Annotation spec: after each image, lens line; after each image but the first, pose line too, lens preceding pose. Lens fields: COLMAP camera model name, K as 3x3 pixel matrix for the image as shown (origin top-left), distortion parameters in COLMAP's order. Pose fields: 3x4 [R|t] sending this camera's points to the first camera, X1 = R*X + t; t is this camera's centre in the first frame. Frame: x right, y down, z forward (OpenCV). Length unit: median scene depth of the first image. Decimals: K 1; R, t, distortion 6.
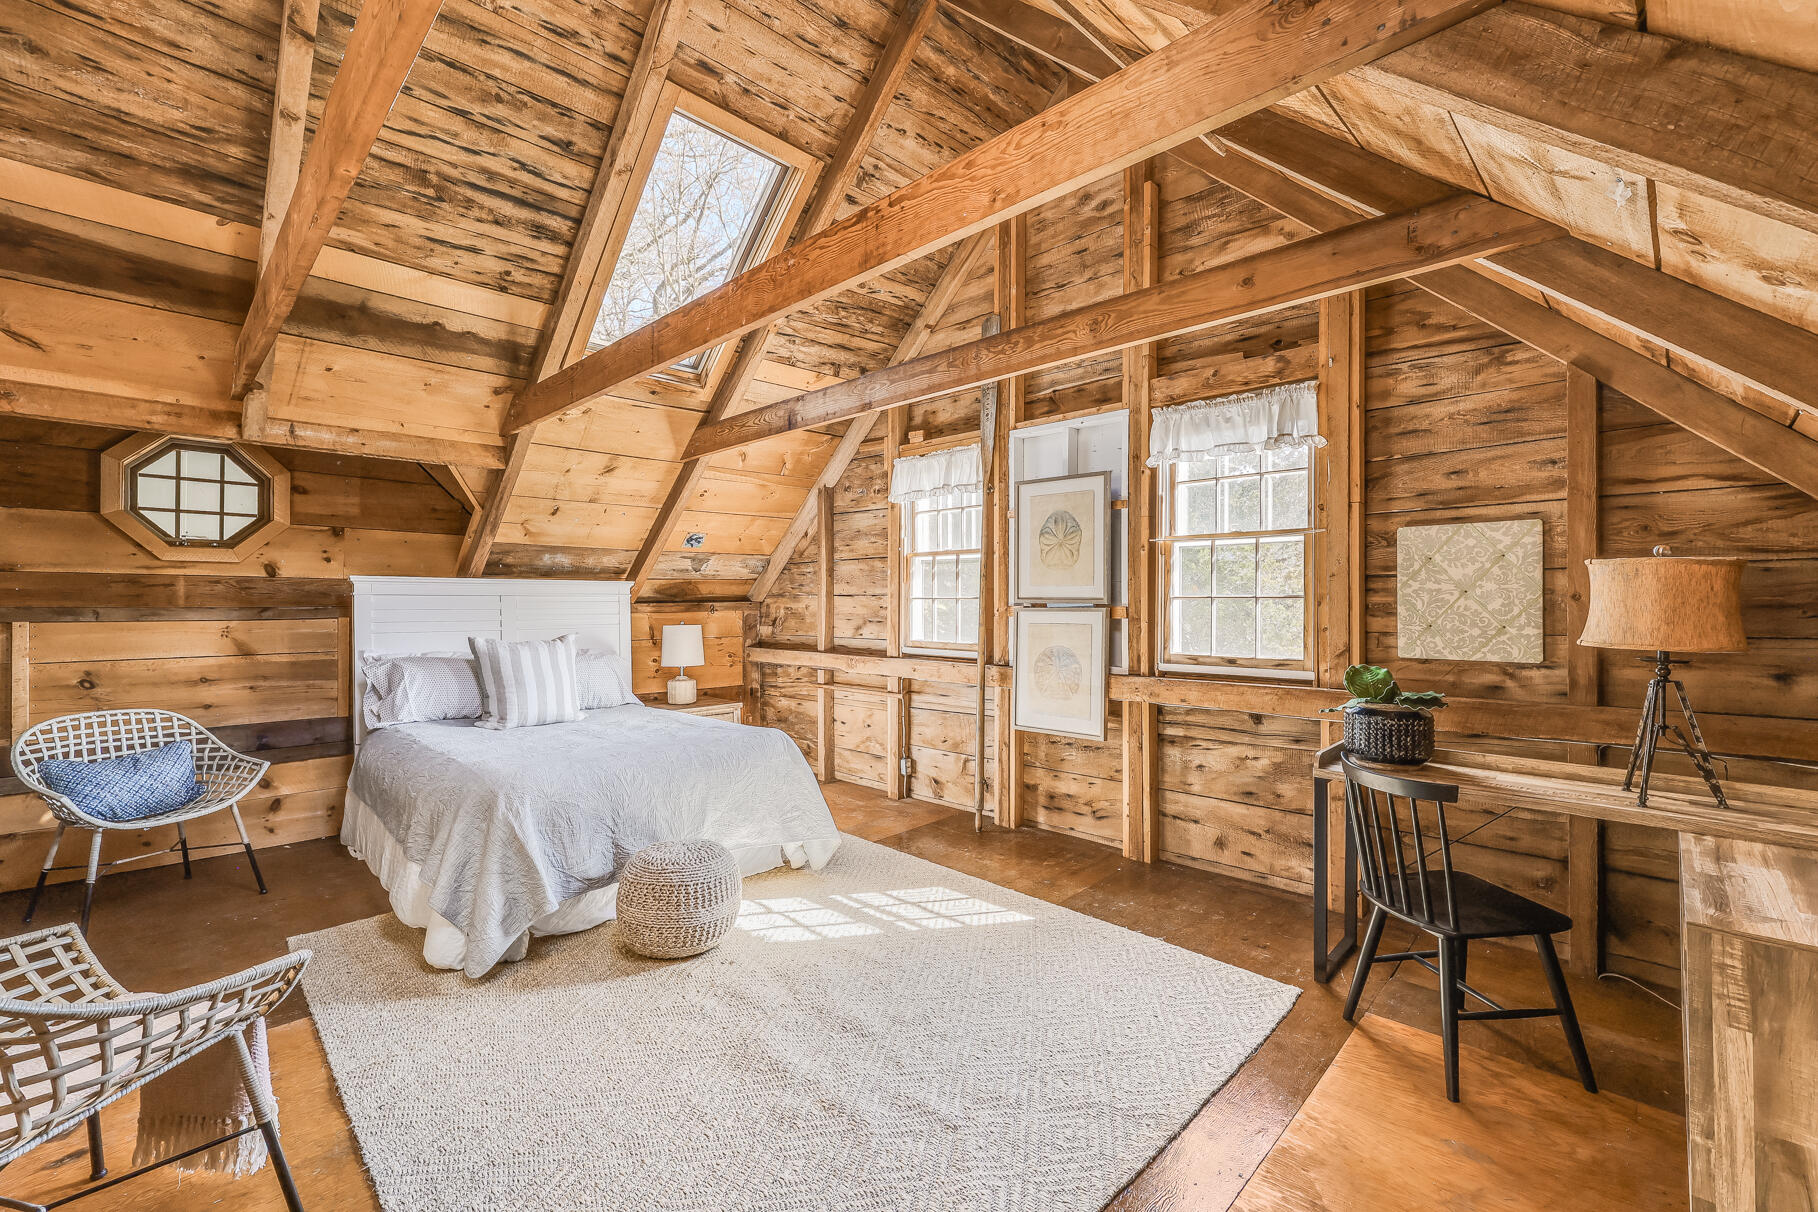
lens RADIAL K [[751.6, 0, 911.1], [0, 751.6, 605.7], [0, 0, 1]] dist [0.001033, 0.000286]
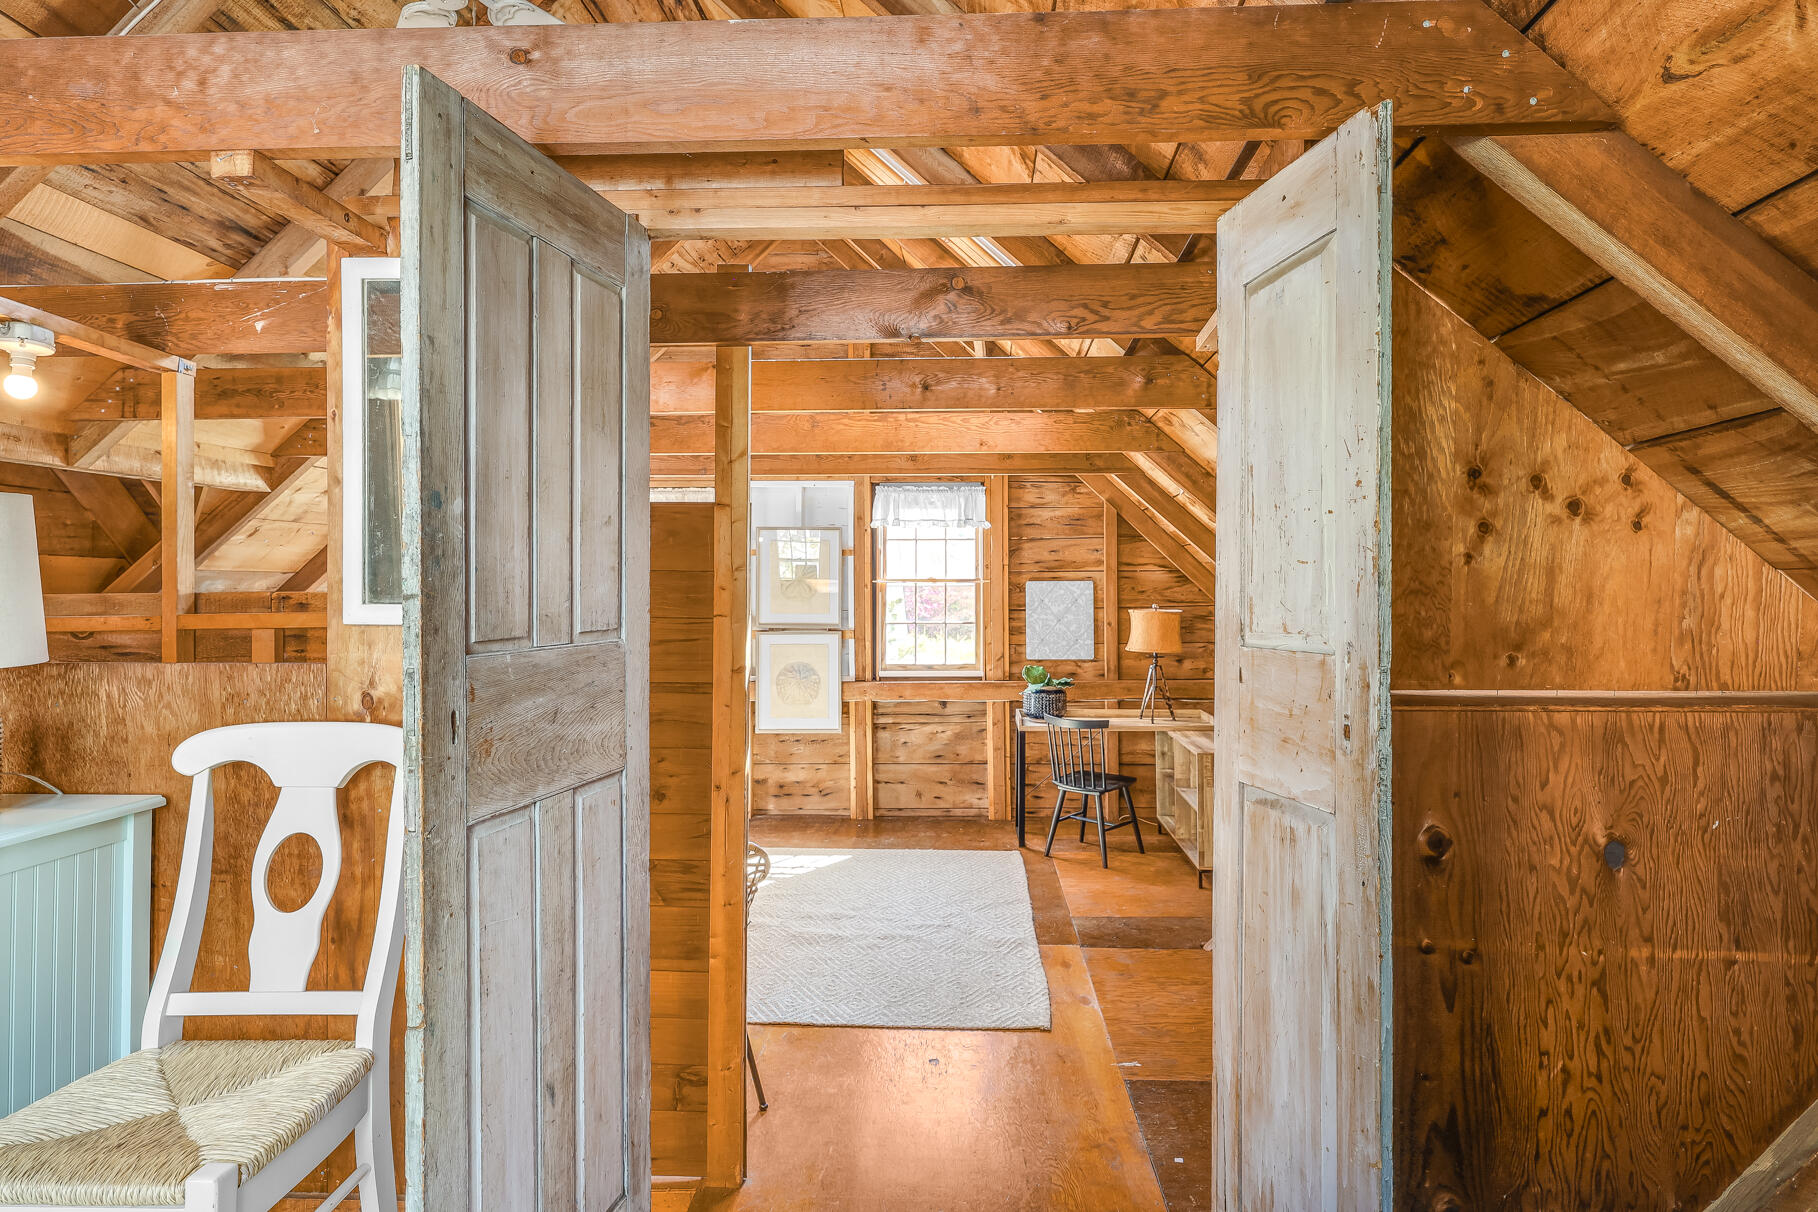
lens RADIAL K [[1011.3, 0, 908.7], [0, 1011.3, 595.2], [0, 0, 1]] dist [0.004081, 0.000361]
pose [[0.747856, -0.008311, 0.663809, -0.928699], [0.005788, 0.999965, 0.005998, -0.079054], [-0.663836, -0.000644, 0.747878, -0.450214]]
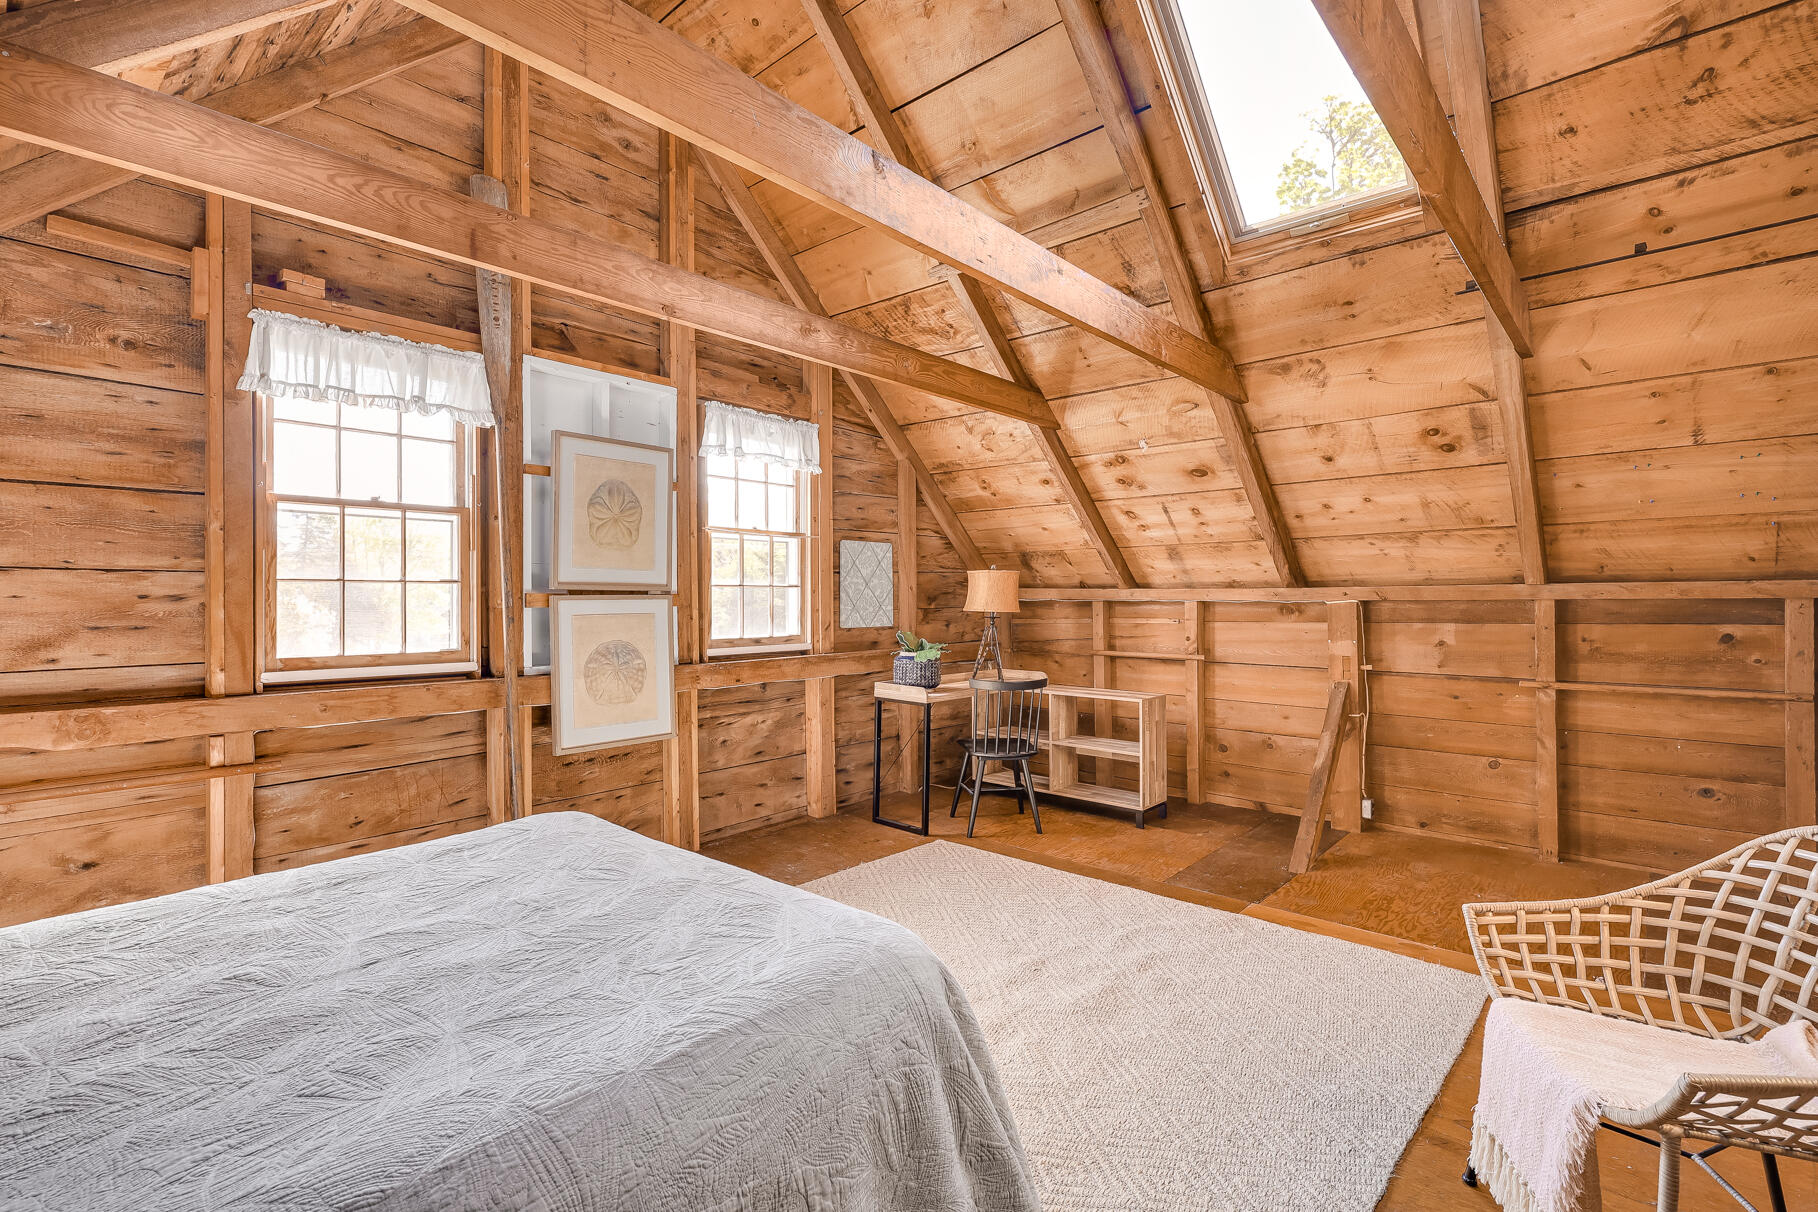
lens RADIAL K [[841.3, 0, 912.8], [0, 841.3, 595.3], [0, 0, 1]] dist [0.002071, 0.001210]
pose [[-0.051152, 0.001728, 0.998689, -0.902256], [0.005584, 0.999983, -0.001444, 0.007097], [-0.998675, 0.005502, -0.051161, 0.850076]]
